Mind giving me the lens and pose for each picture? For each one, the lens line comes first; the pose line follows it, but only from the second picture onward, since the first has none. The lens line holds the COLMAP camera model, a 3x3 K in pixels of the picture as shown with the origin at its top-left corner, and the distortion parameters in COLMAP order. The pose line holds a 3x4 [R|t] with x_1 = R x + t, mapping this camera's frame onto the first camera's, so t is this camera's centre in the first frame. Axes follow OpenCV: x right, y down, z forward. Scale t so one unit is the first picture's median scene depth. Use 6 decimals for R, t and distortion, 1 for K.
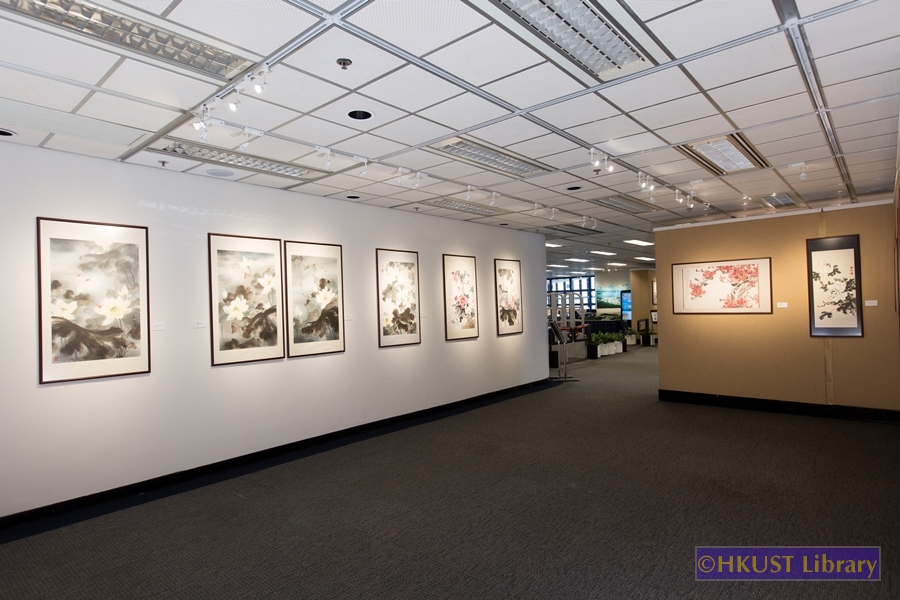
lens RADIAL K [[509.9, 0, 444.8], [0, 509.9, 303.3], [0, 0, 1]] dist [-0.002071, -0.005847]
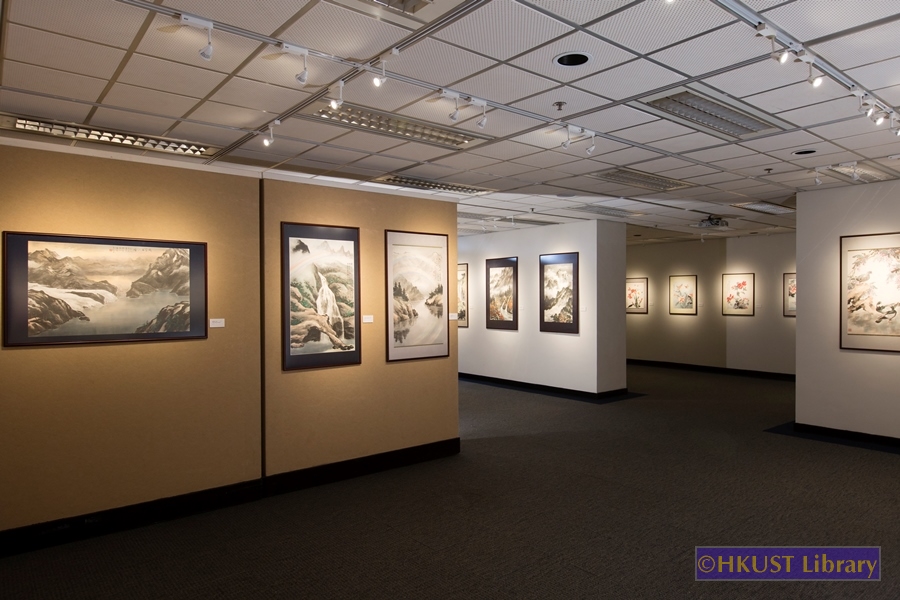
lens RADIAL K [[567.6, 0, 457.2], [0, 567.6, 299.8], [0, 0, 1]] dist [0.000202, -0.002438]
pose [[-0.986134, 0.032885, 0.162662, 0.245360], [0.032545, 0.999459, -0.004756, -0.013017], [-0.162730, 0.000604, -0.986670, 1.326759]]
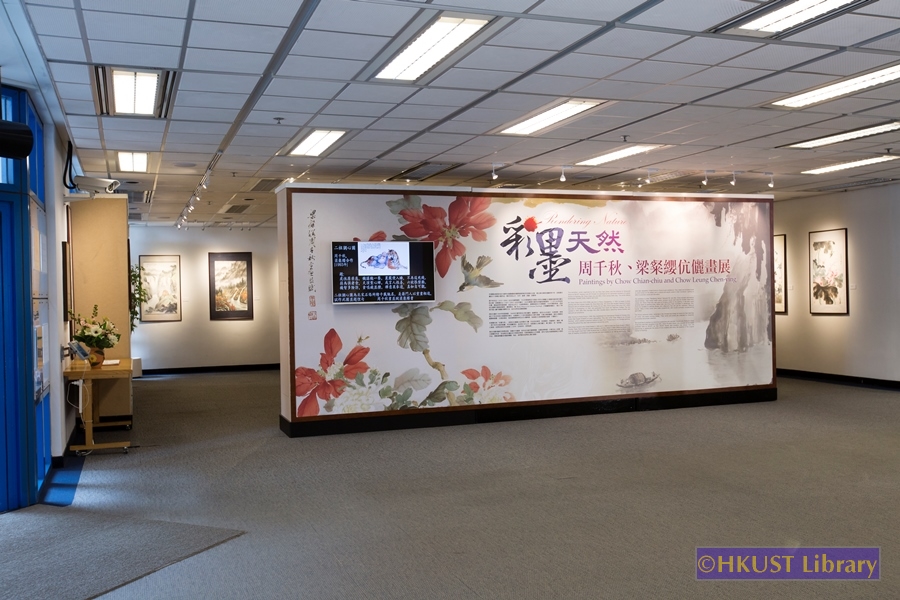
lens RADIAL K [[774.0, 0, 442.5], [0, 774.0, 301.0], [0, 0, 1]] dist [0.002463, 0.002977]
pose [[-0.513108, 0.047650, -0.857000, 2.147100], [0.037419, 0.998750, 0.033127, -0.042438], [0.857508, -0.015070, -0.514250, 1.466633]]
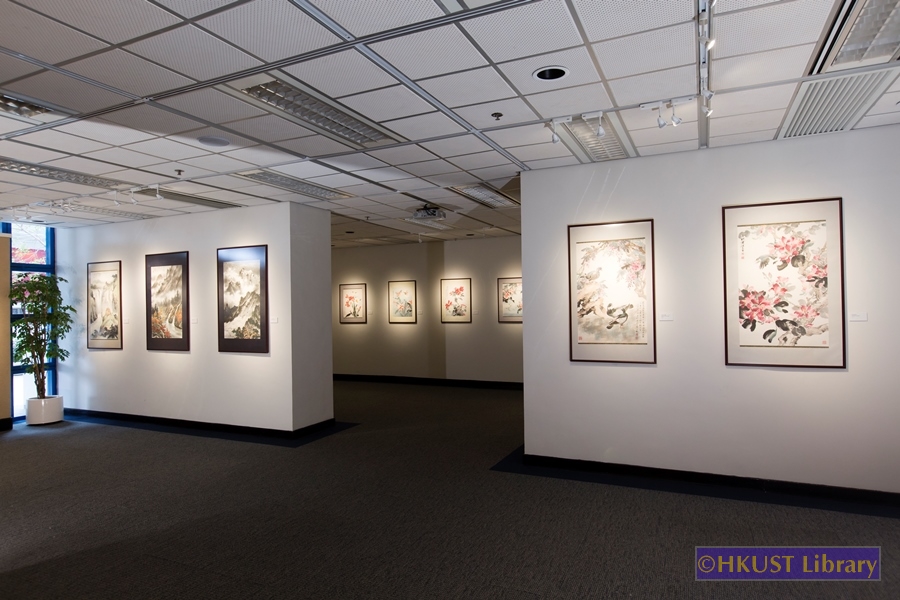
lens RADIAL K [[540.6, 0, 450.1], [0, 540.6, 301.6], [0, 0, 1]] dist [-0.013038, -0.001565]
pose [[-0.957240, 0.044919, -0.285786, 0.134707], [0.047632, 0.998862, -0.002542, -0.002740], [0.285346, -0.016046, -0.958290, 0.936759]]
